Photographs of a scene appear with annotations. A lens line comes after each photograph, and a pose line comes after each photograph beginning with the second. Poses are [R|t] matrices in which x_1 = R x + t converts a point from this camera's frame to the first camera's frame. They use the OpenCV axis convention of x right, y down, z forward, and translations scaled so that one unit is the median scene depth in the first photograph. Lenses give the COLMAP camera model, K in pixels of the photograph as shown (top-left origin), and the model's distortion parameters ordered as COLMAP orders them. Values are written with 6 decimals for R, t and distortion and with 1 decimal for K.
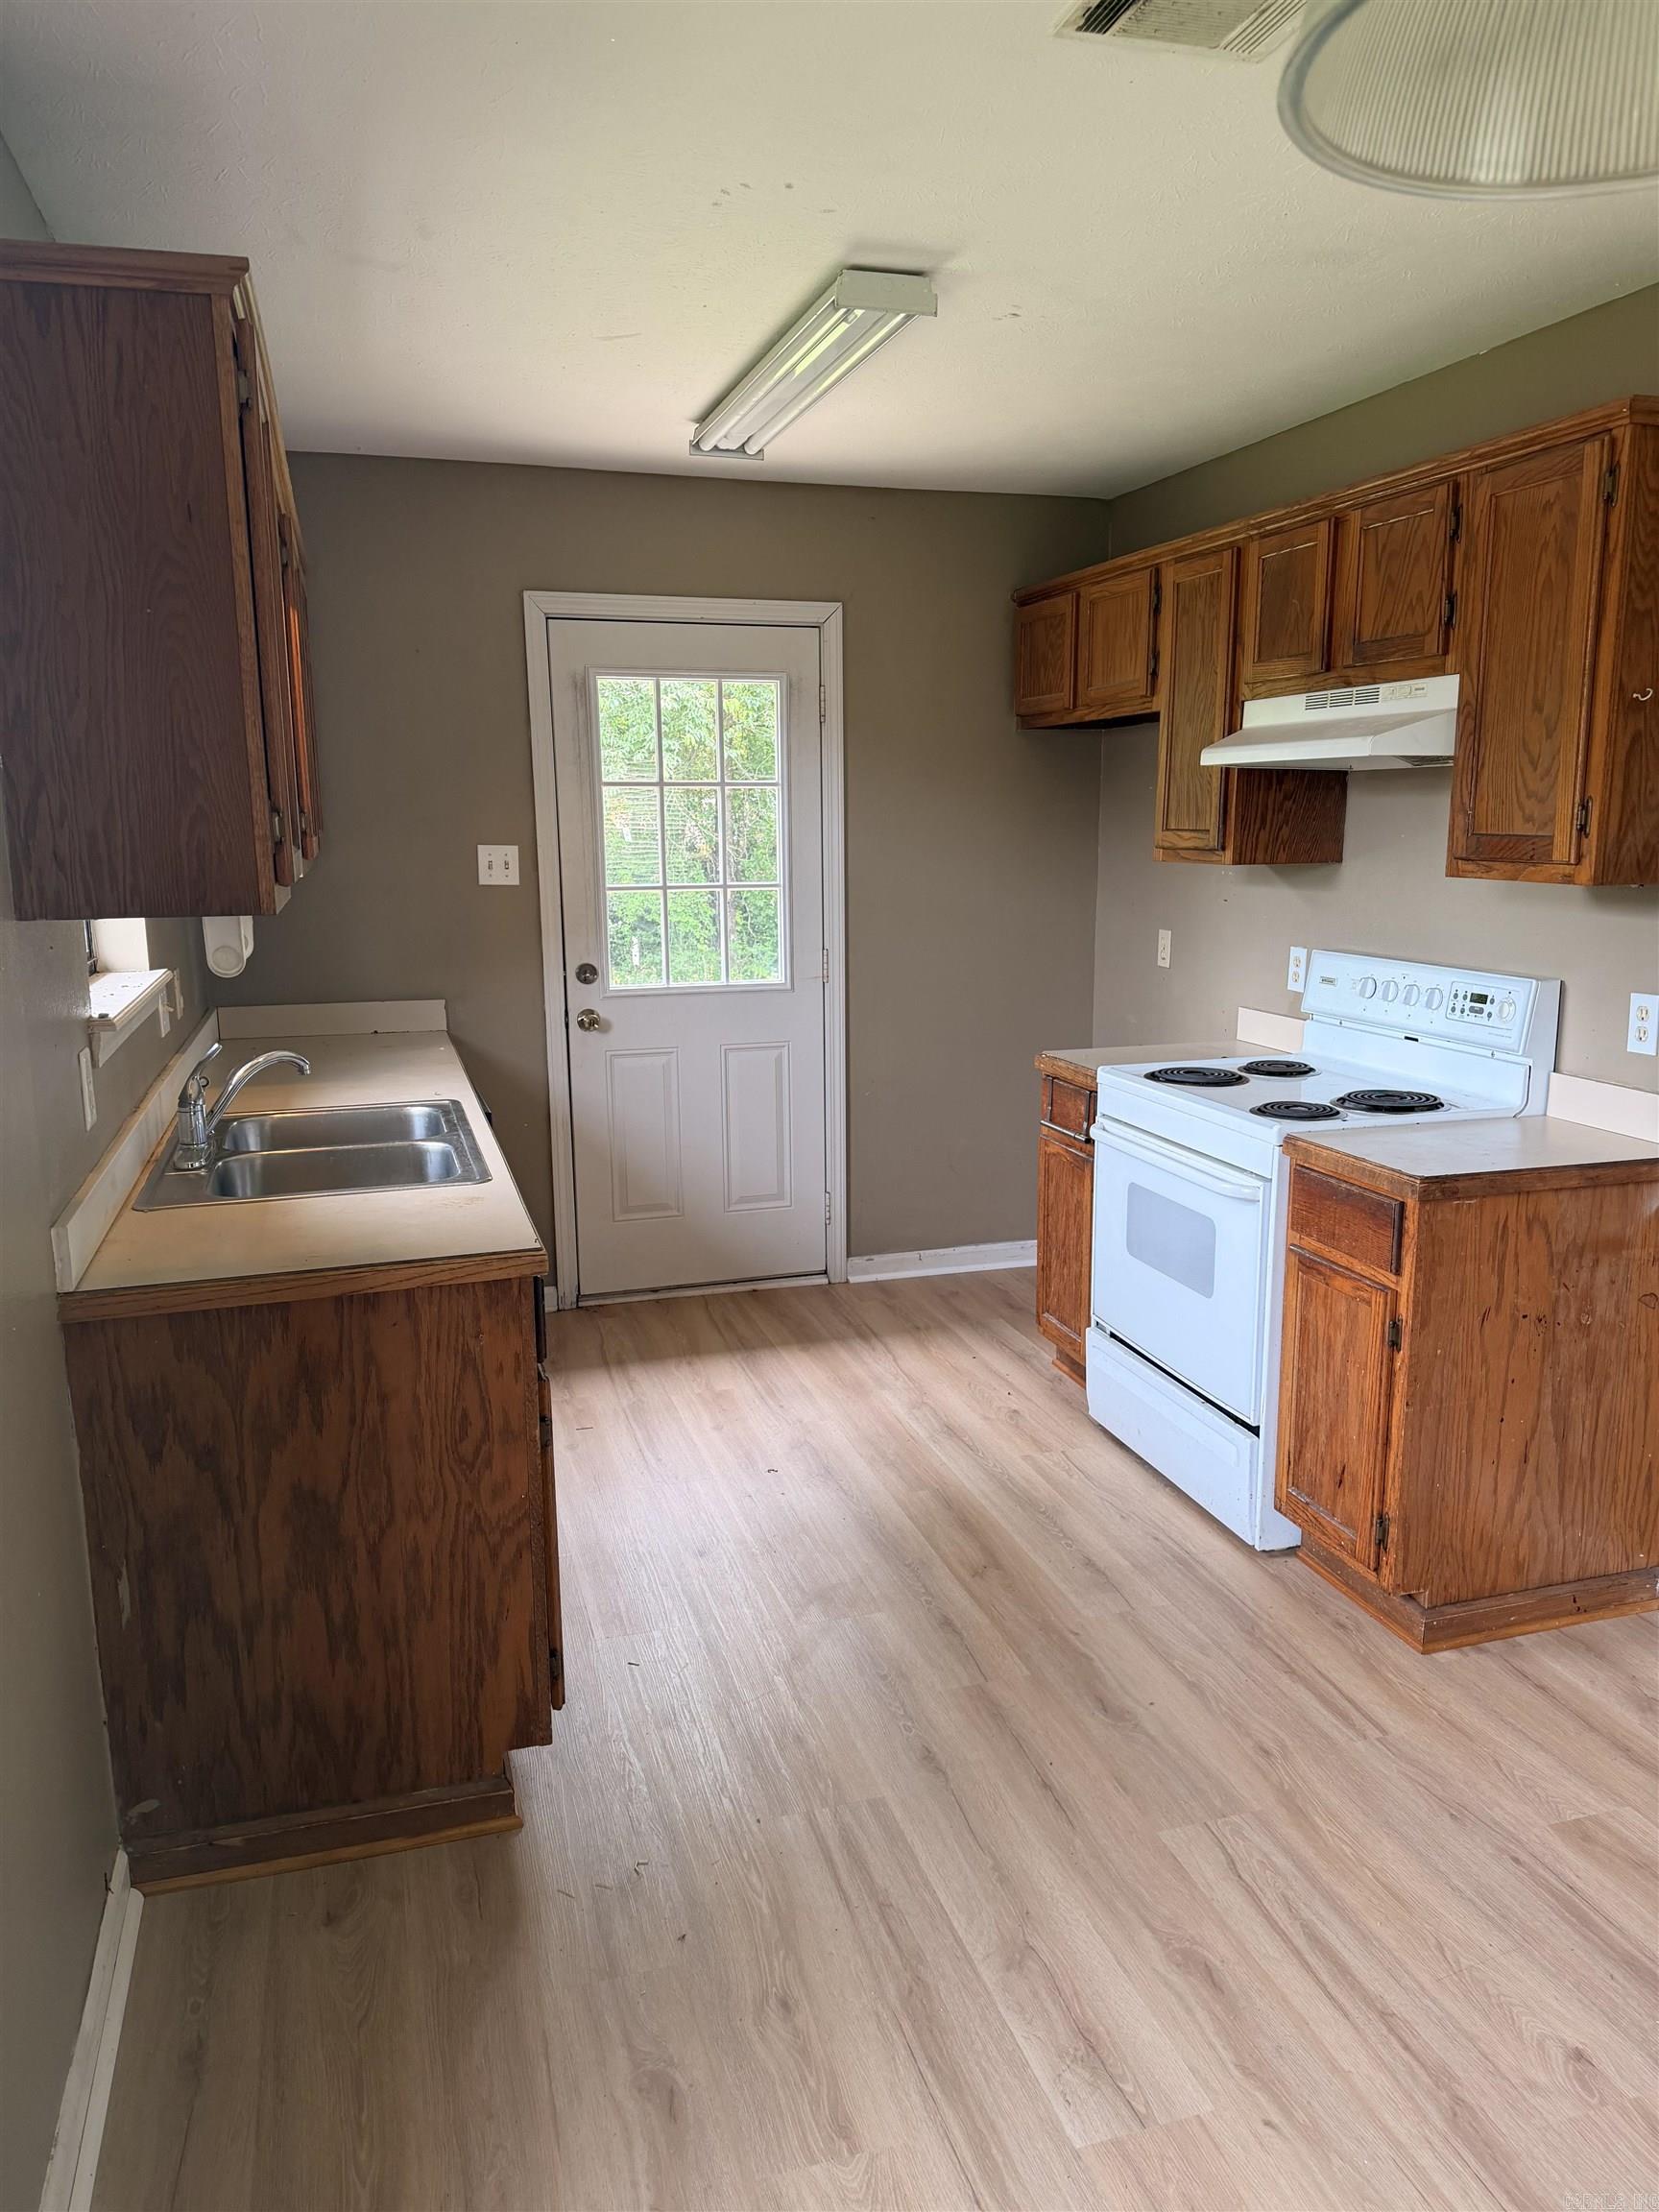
lens RADIAL K [[1531.2, 0, 829.5], [0, 1531.2, 1106.0], [0, 0, 1]] dist [0.087433, -0.131068]
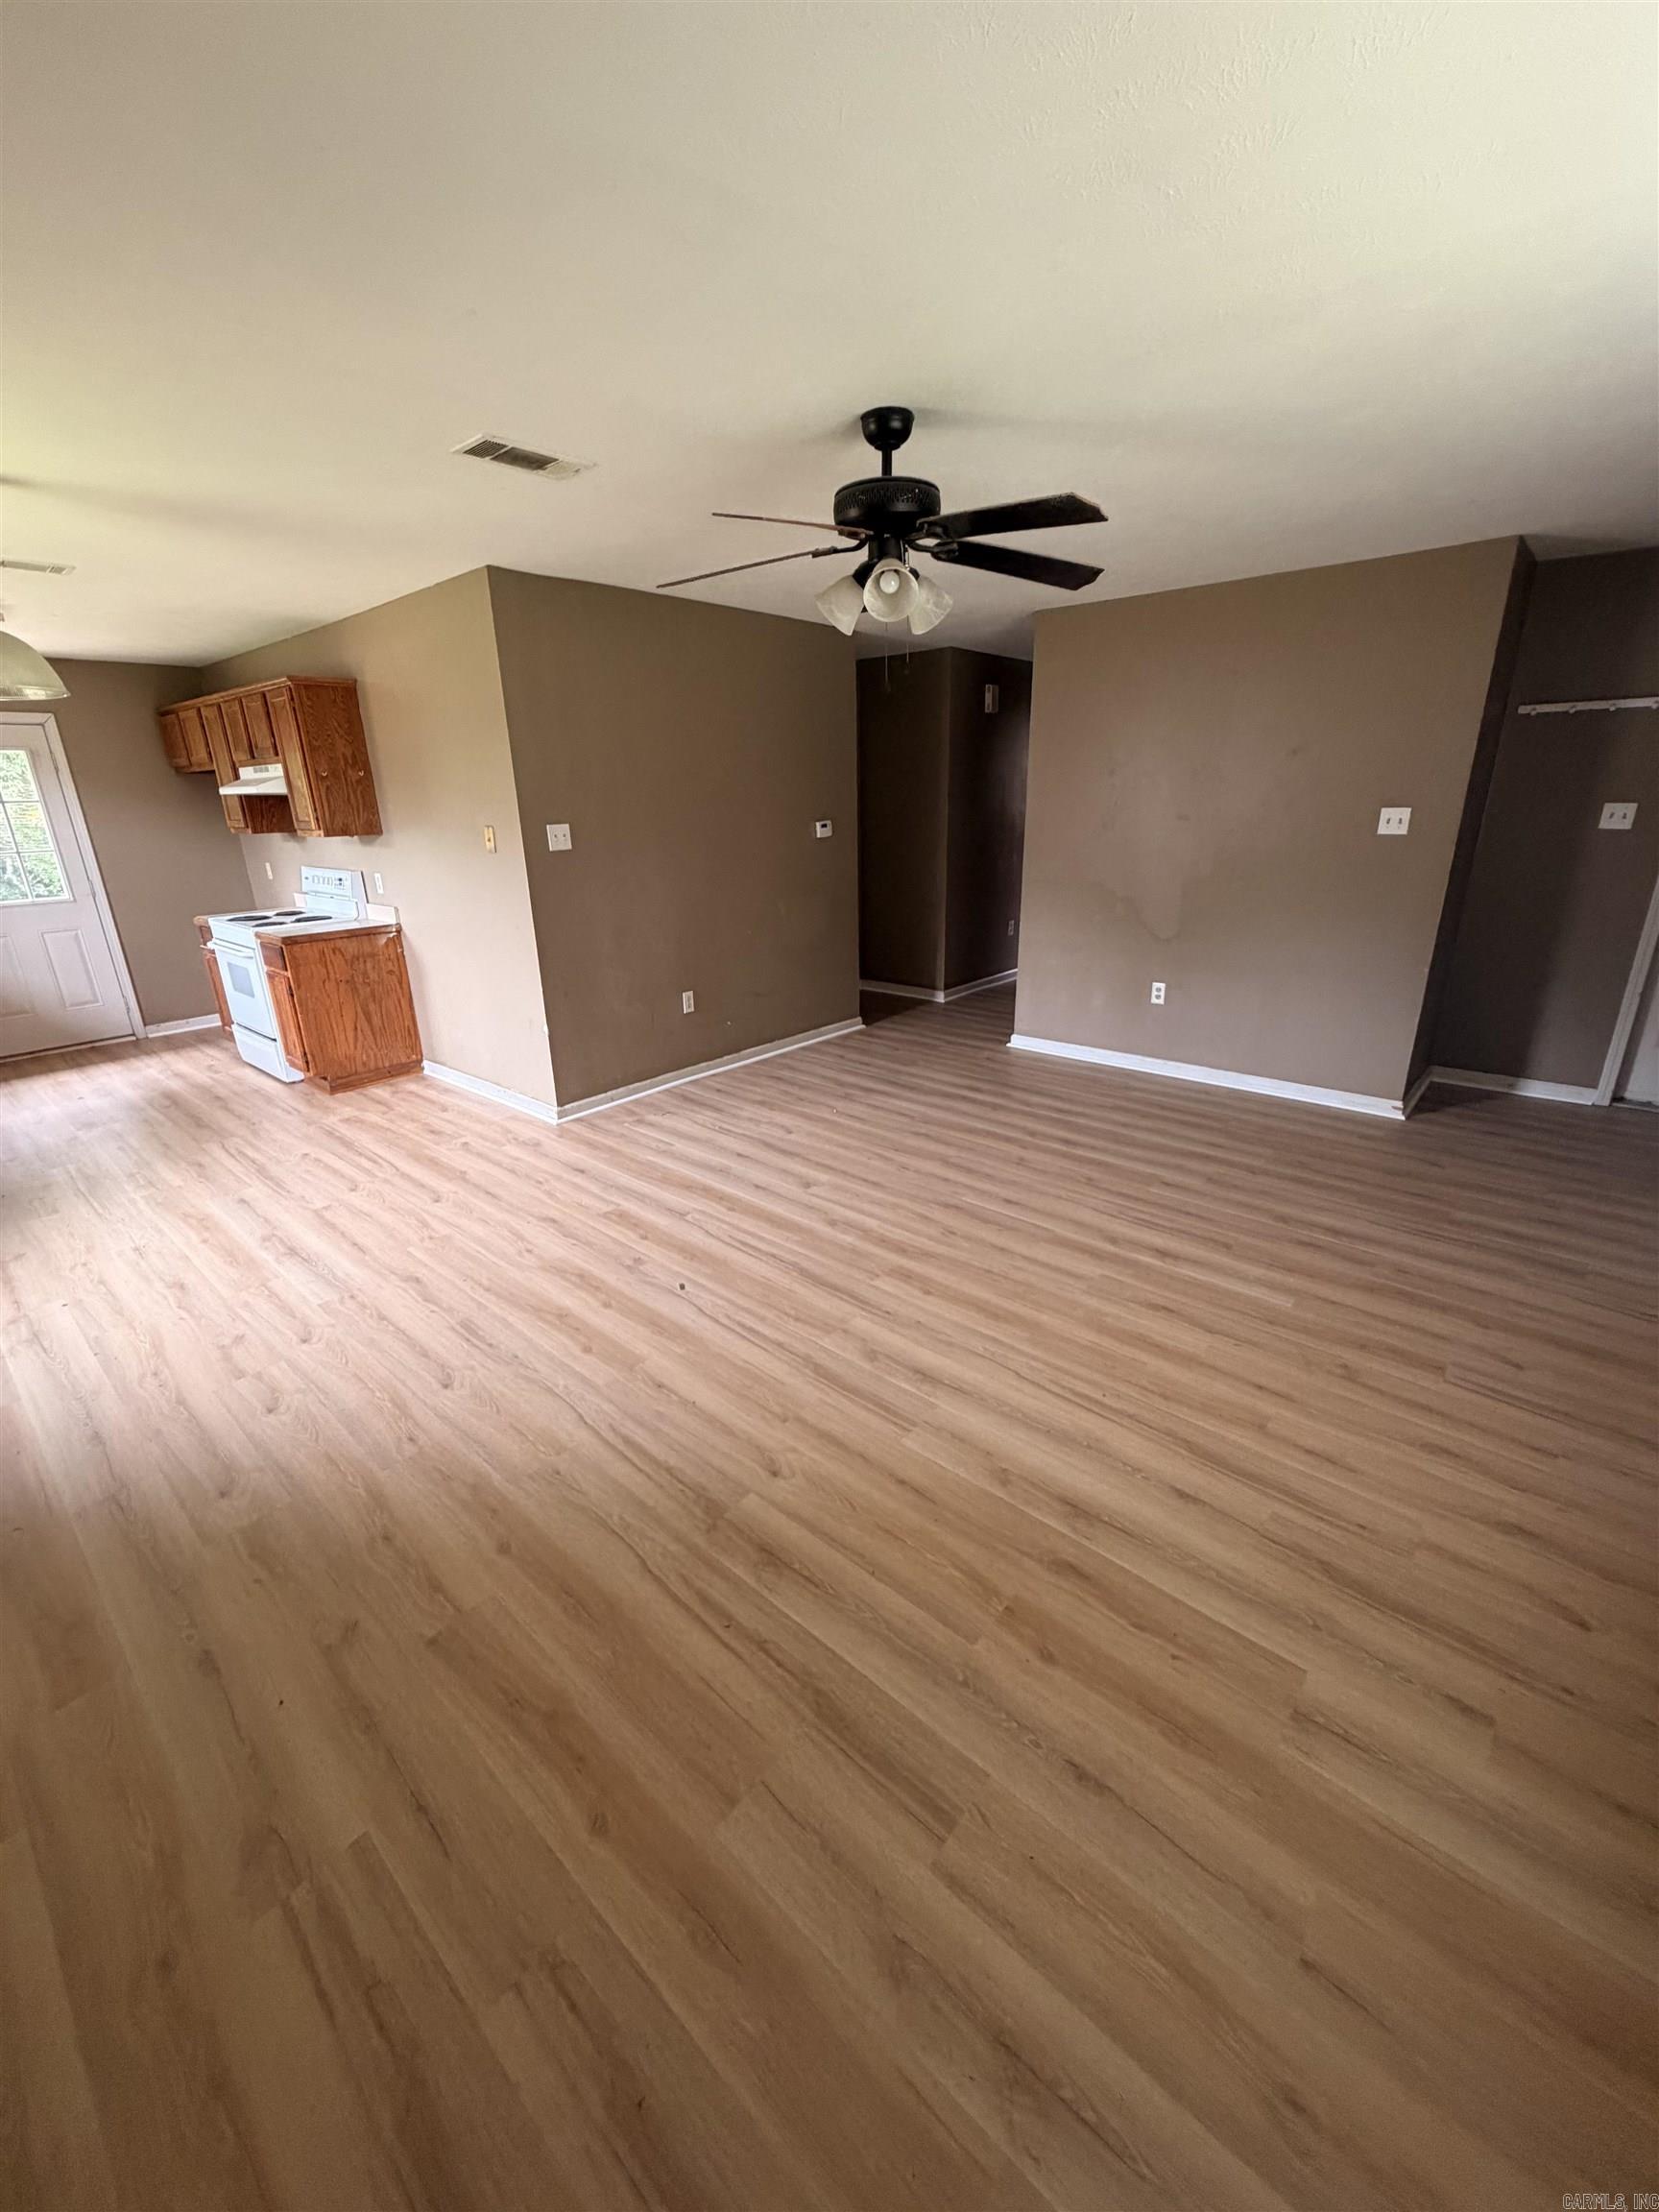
lens RADIAL K [[883.6, 0, 826.1], [0, 883.6, 1101.0], [0, 0, 1]] dist [-0.000574, 0.001036]
pose [[0.854185, -0.186177, 0.485495, 0.386424], [0.116304, 0.978454, 0.170590, 0.186916], [-0.506795, -0.089250, 0.857434, -1.057220]]
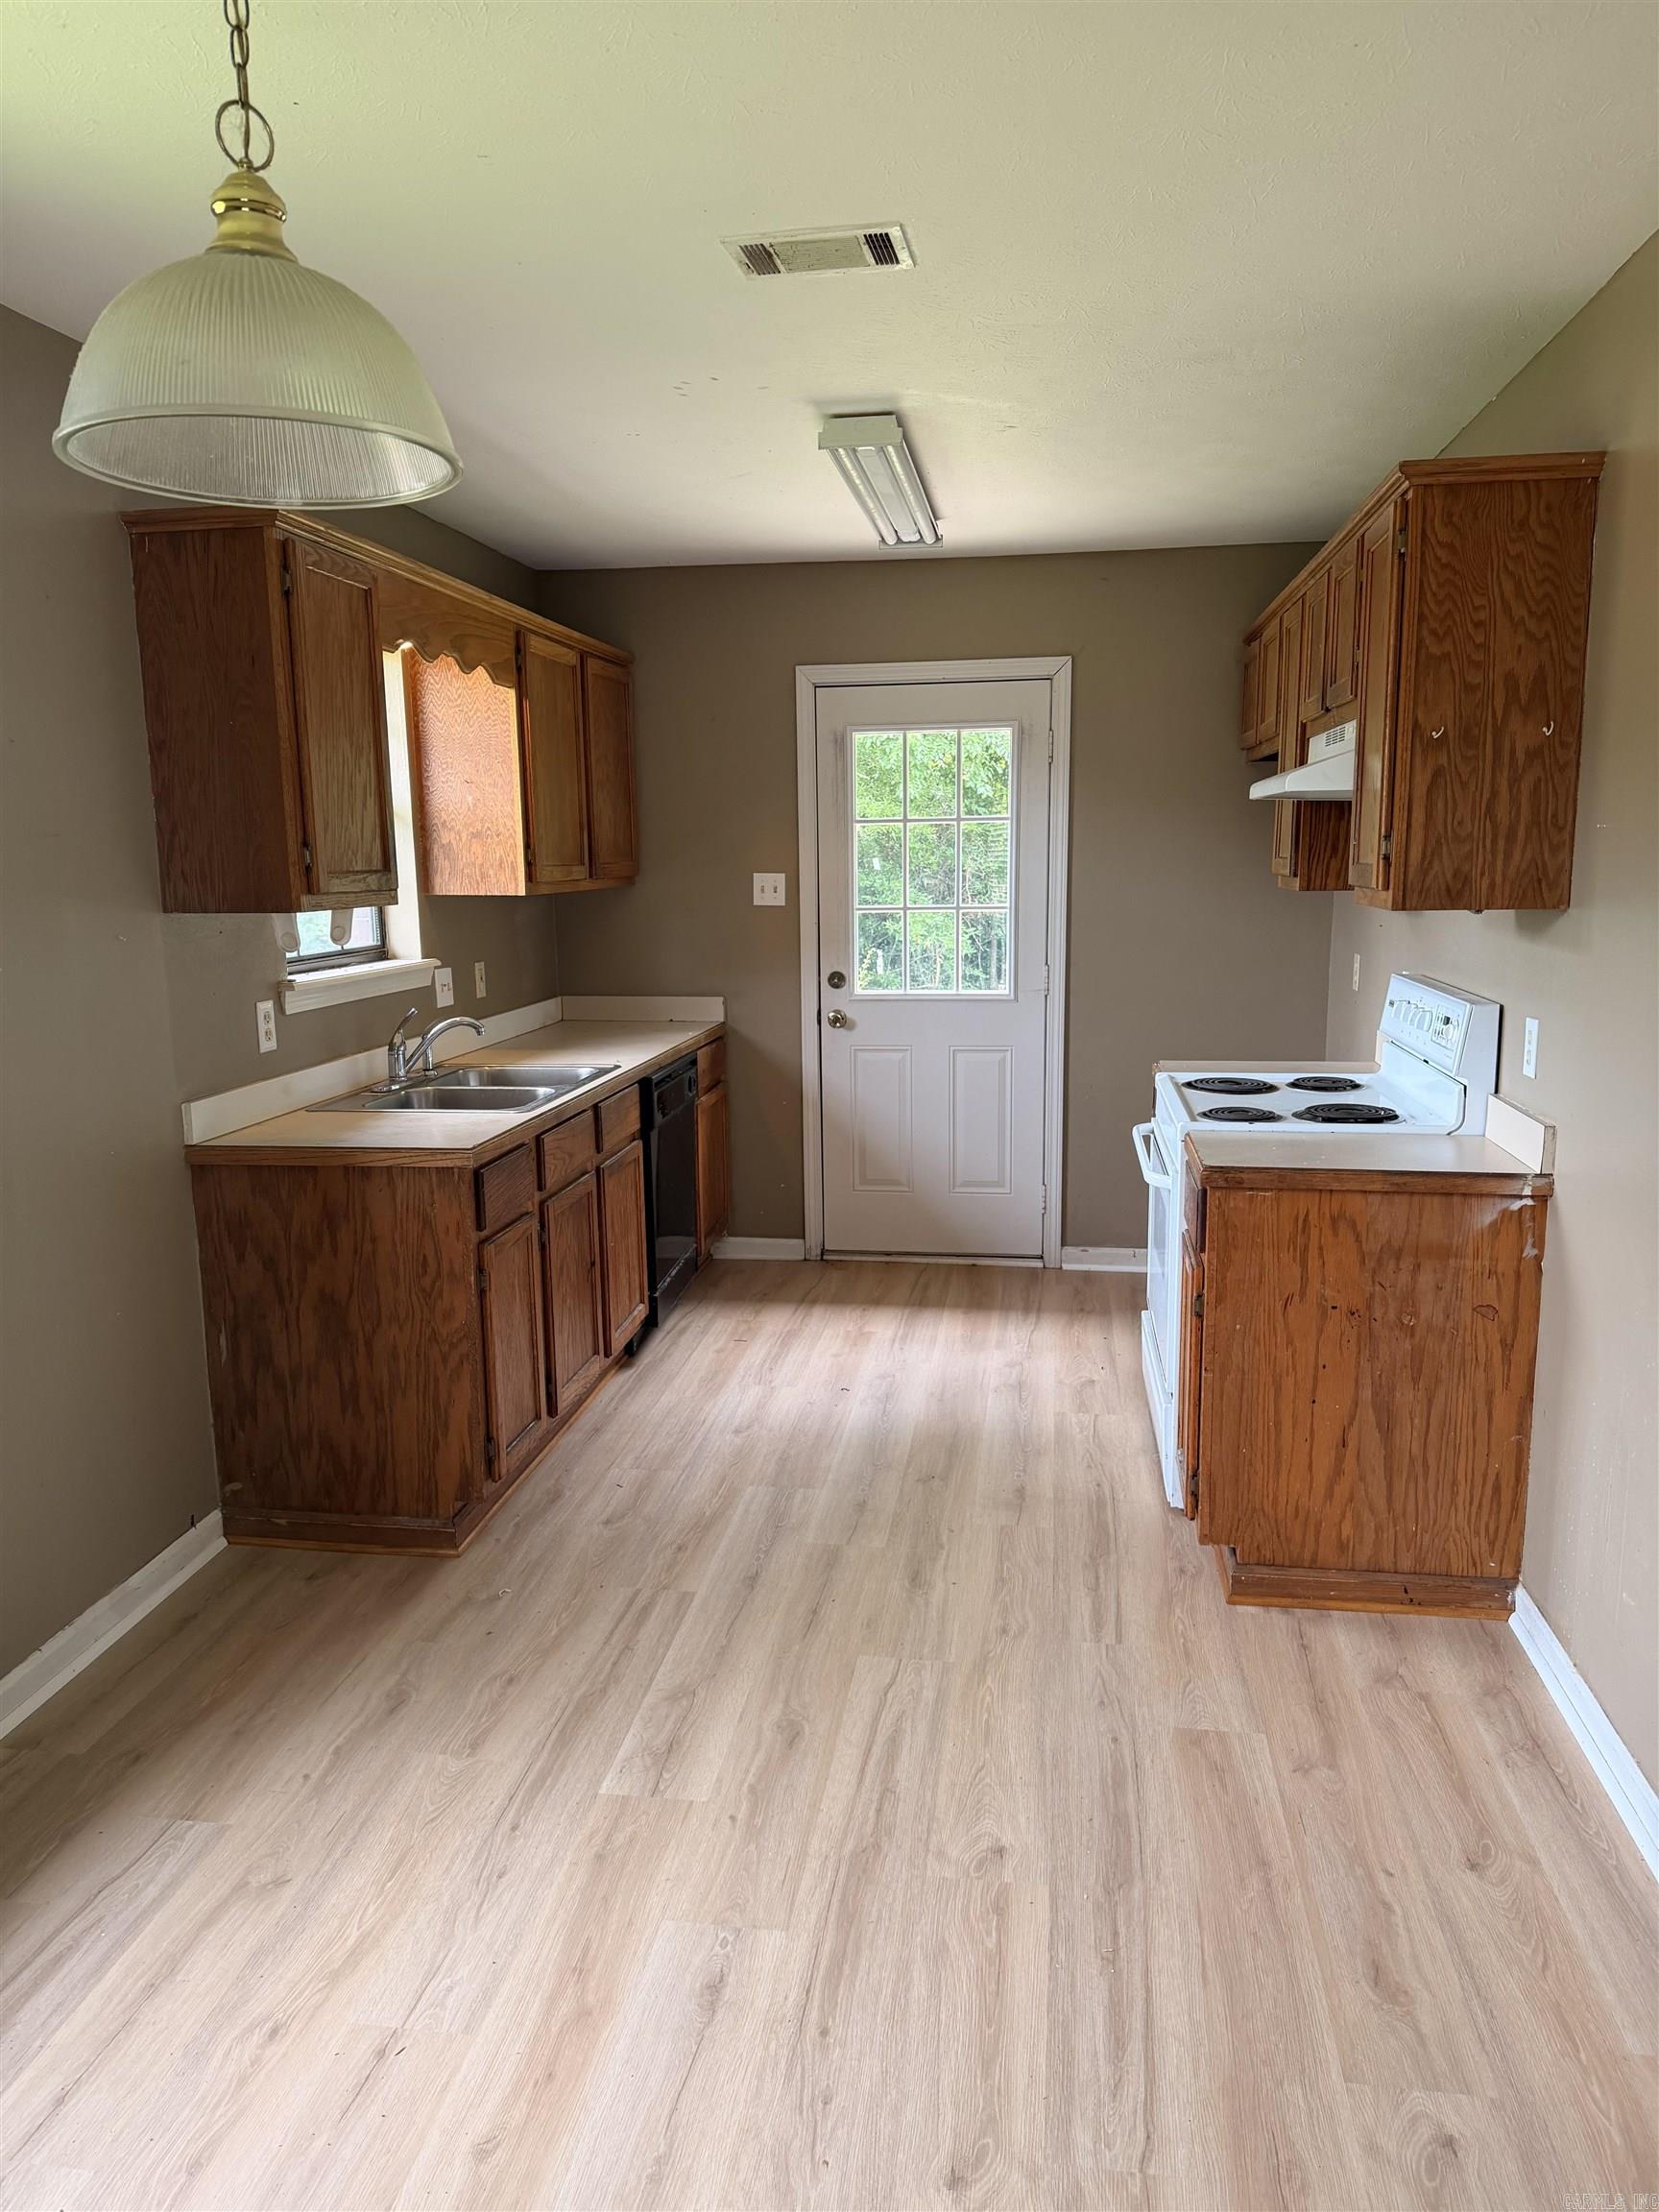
lens RADIAL K [[1532.1, 0, 834.6], [0, 1532.1, 1113.3], [0, 0, 1]] dist [0.141459, -0.269302]
pose [[0.903417, 0.069356, -0.423117, 0.600393], [-0.075673, 0.997131, 0.001873, 0.025640], [0.422033, 0.030326, 0.906073, -0.138463]]
